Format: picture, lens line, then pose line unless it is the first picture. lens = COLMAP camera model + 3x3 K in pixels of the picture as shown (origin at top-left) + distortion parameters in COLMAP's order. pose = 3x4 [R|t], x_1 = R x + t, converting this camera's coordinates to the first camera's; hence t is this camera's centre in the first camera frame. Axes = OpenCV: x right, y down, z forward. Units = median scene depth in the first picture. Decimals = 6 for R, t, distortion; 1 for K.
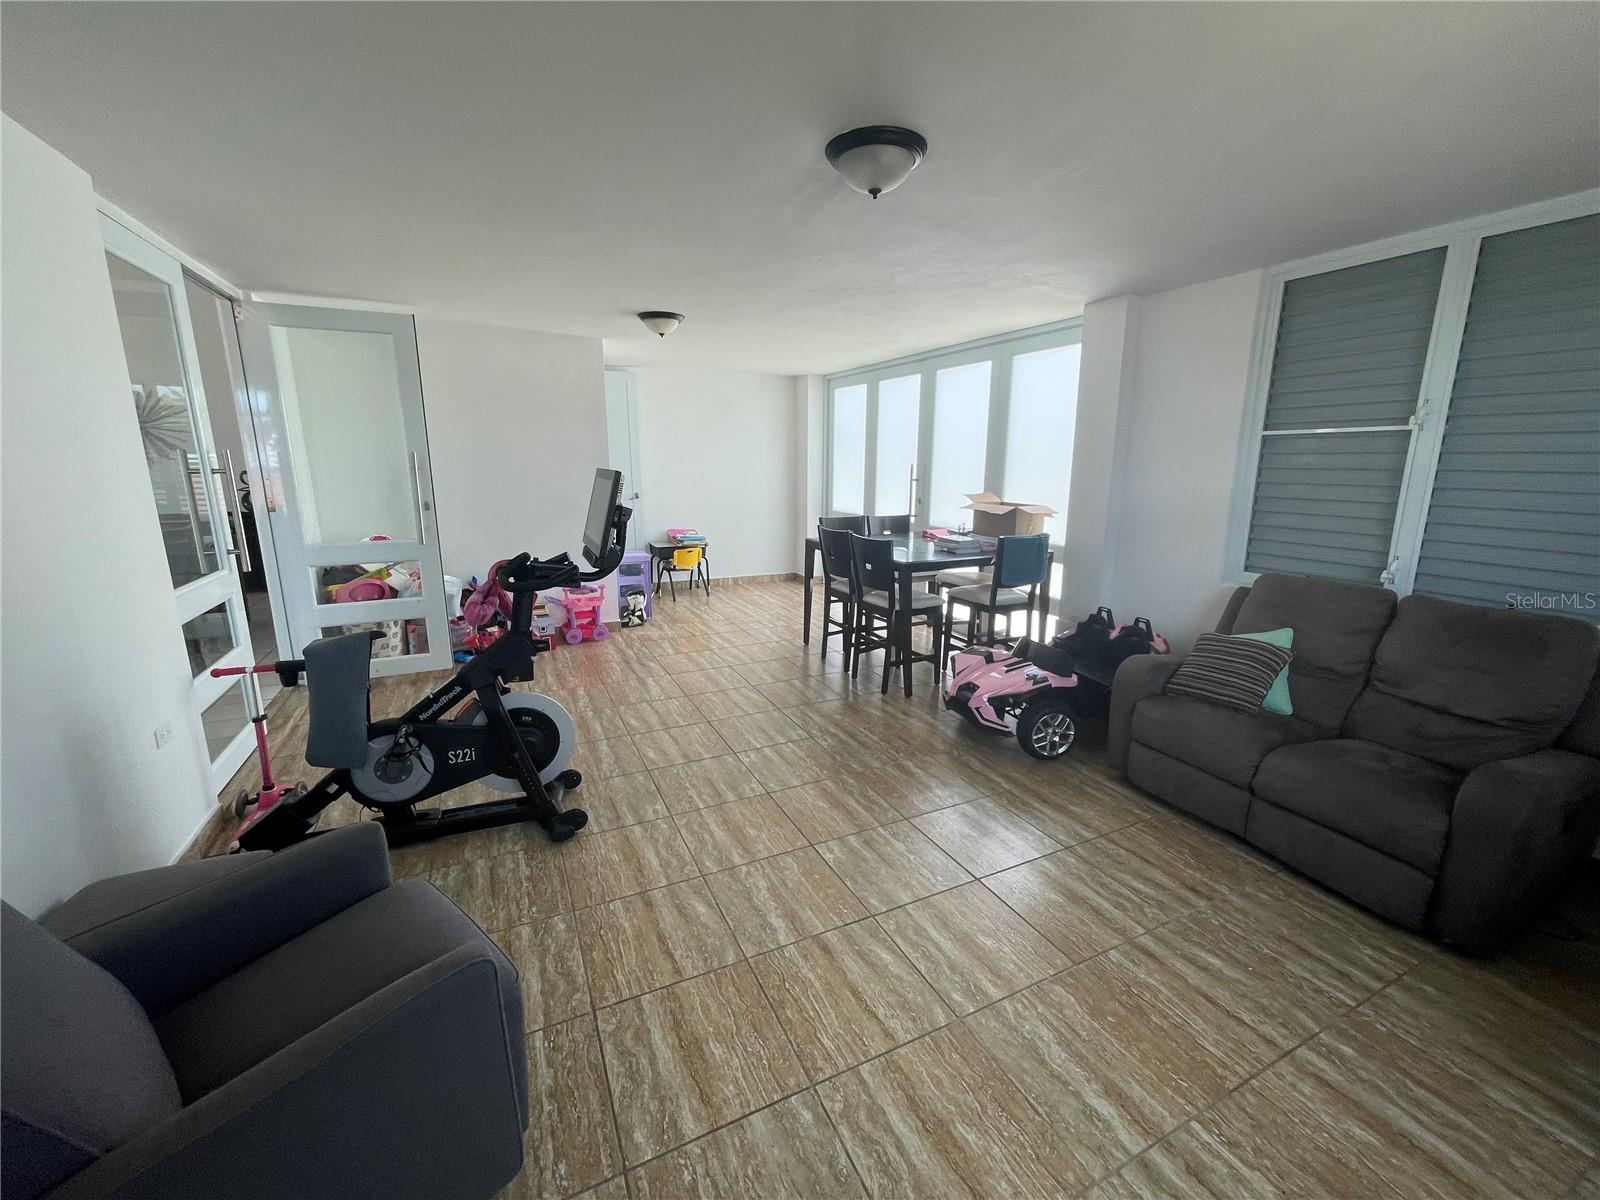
lens RADIAL K [[647.1, 0, 803.6], [0, 647.1, 597.2], [0, 0, 1]] dist [-0.001245, -0.000442]
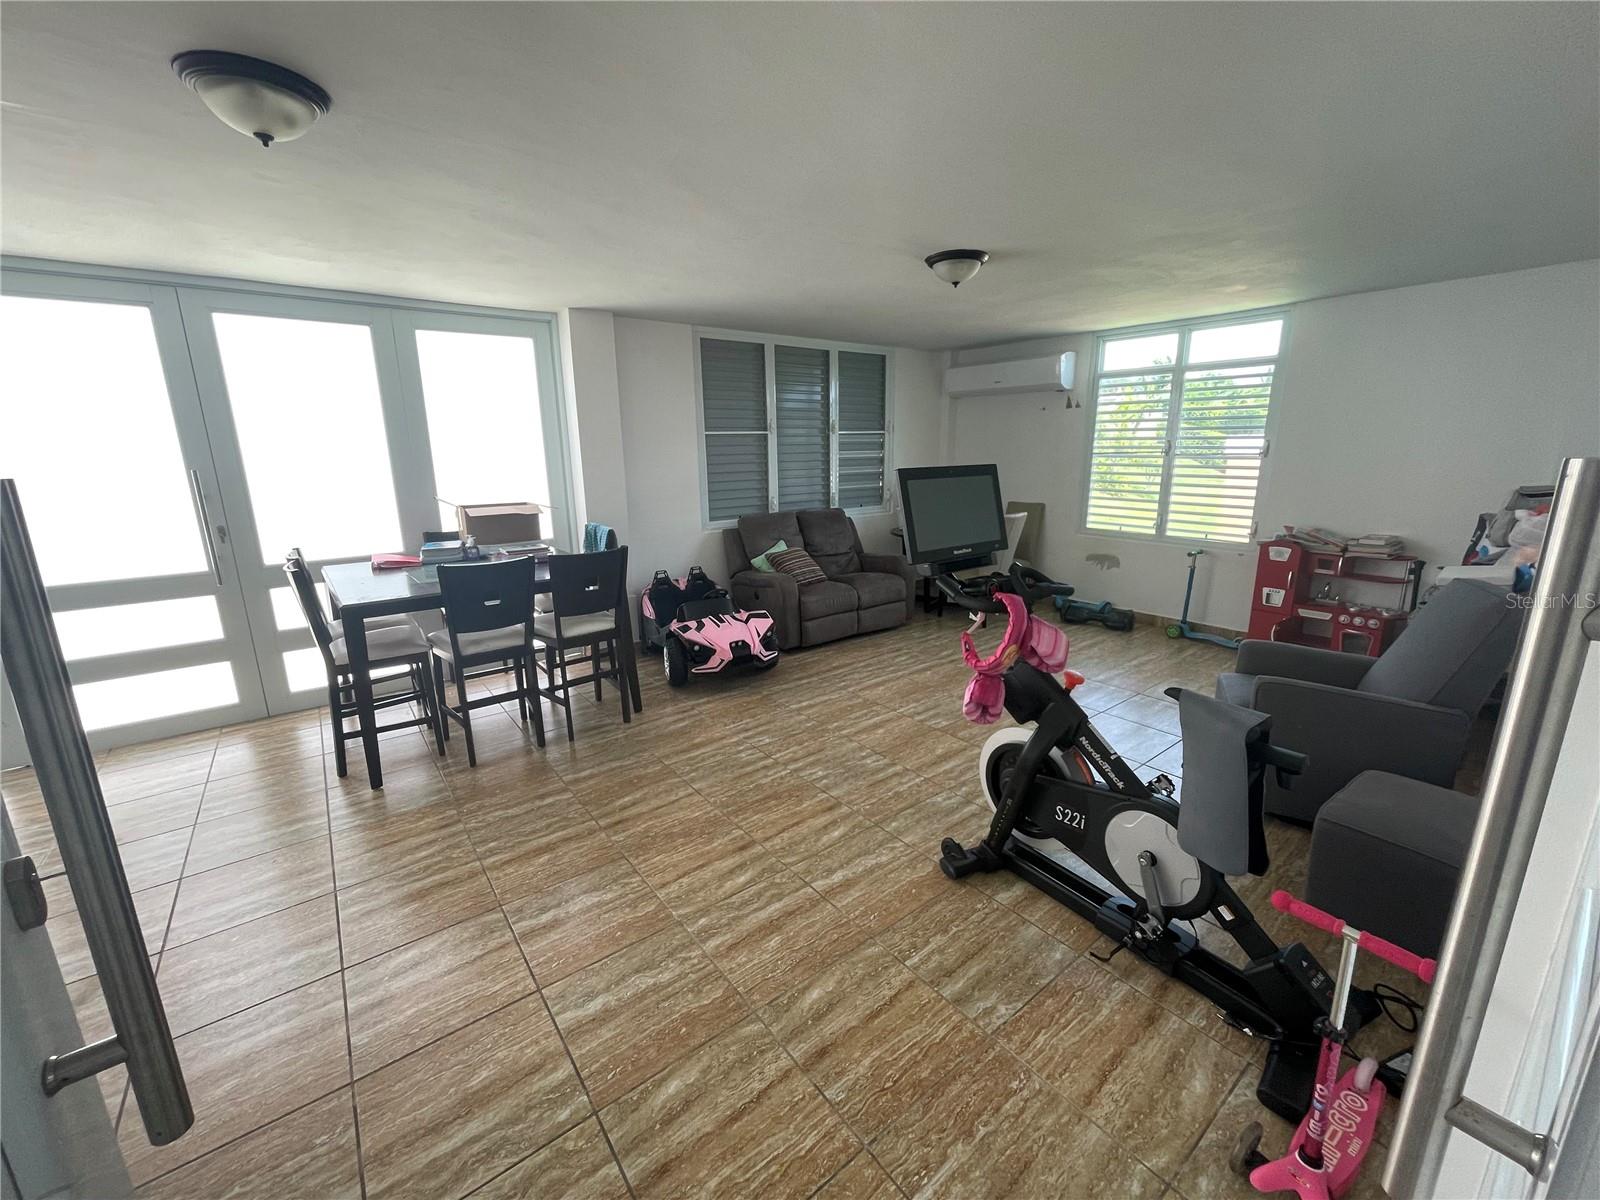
lens RADIAL K [[647.1, 0, 801.6], [0, 647.1, 596.0], [0, 0, 1]] dist [-0.001245, -0.000442]
pose [[-0.208087, -0.226538, 0.951515, -0.933640], [0.216964, 0.937884, 0.270740, -0.256328], [-0.953743, 0.262782, -0.146011, 1.107423]]
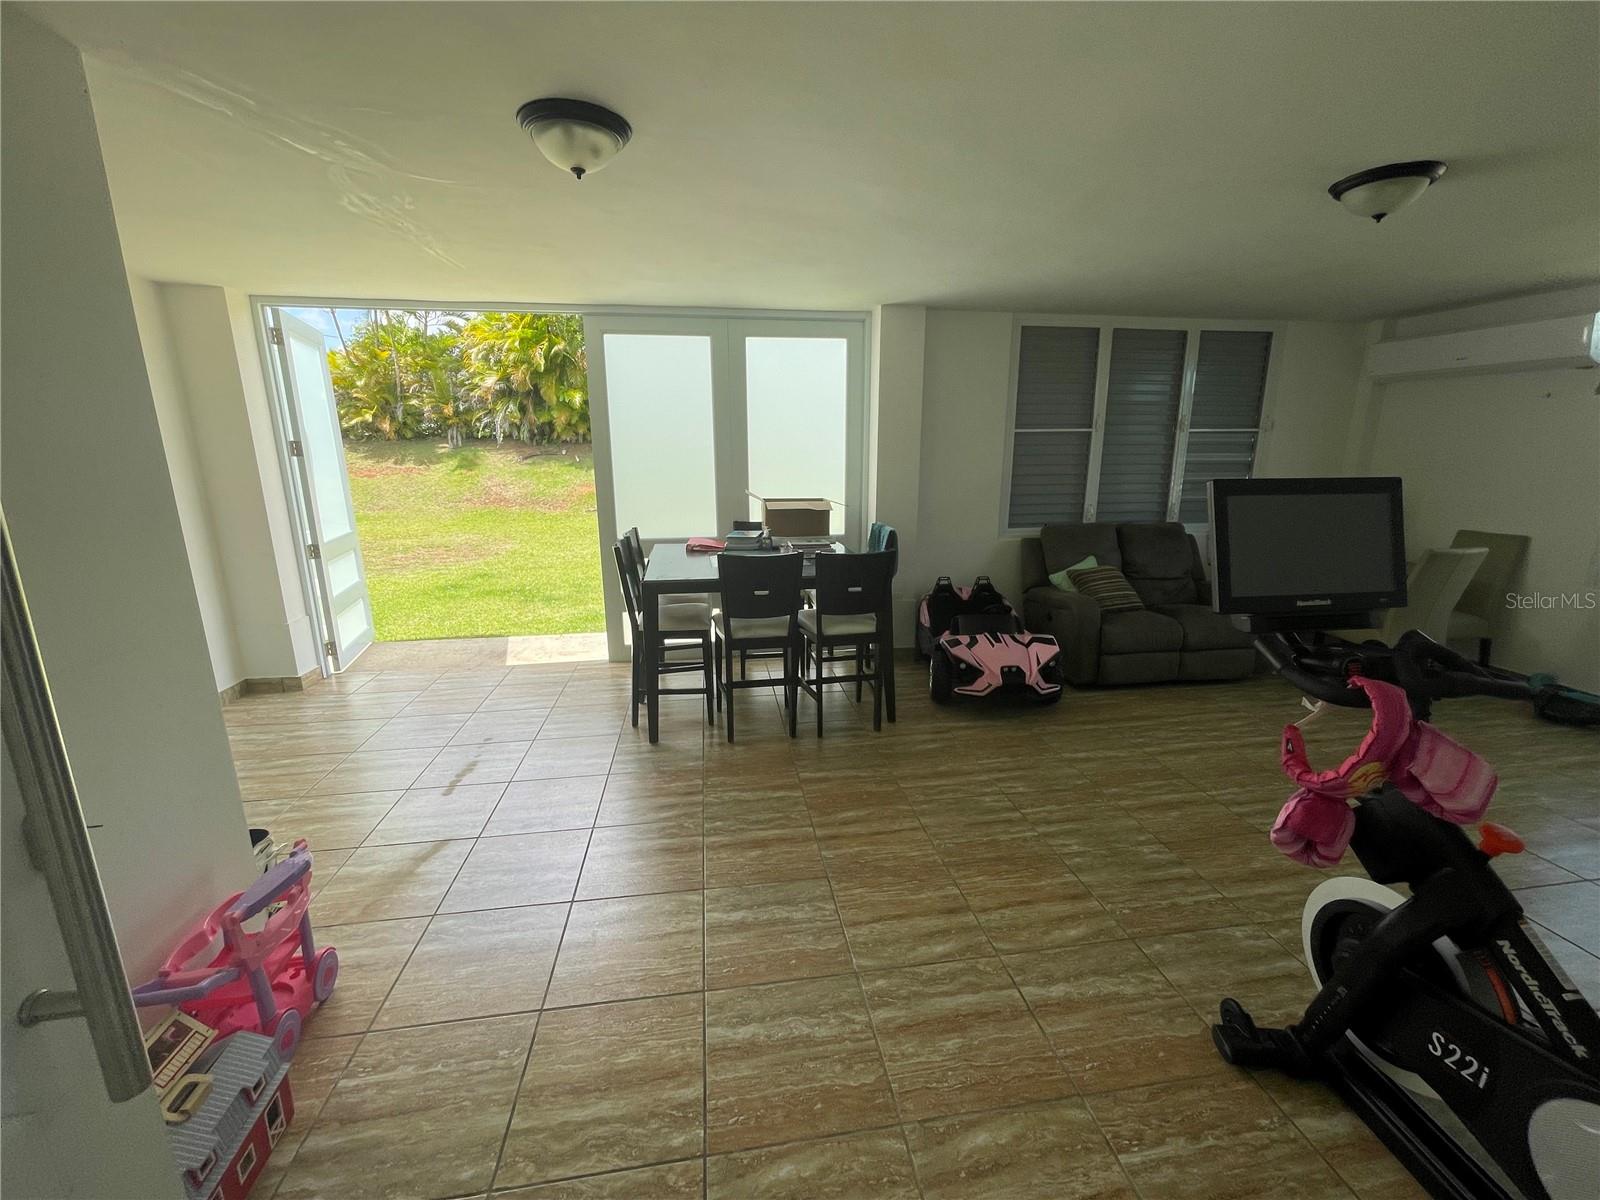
lens RADIAL K [[647.1, 0, 799.9], [0, 647.1, 595.7], [0, 0, 1]] dist [-0.001245, -0.000442]
pose [[0.294384, -0.222527, 0.929419, -0.845982], [0.206014, 0.964425, 0.165656, -0.236932], [-0.933218, 0.142707, 0.329755, 1.020374]]
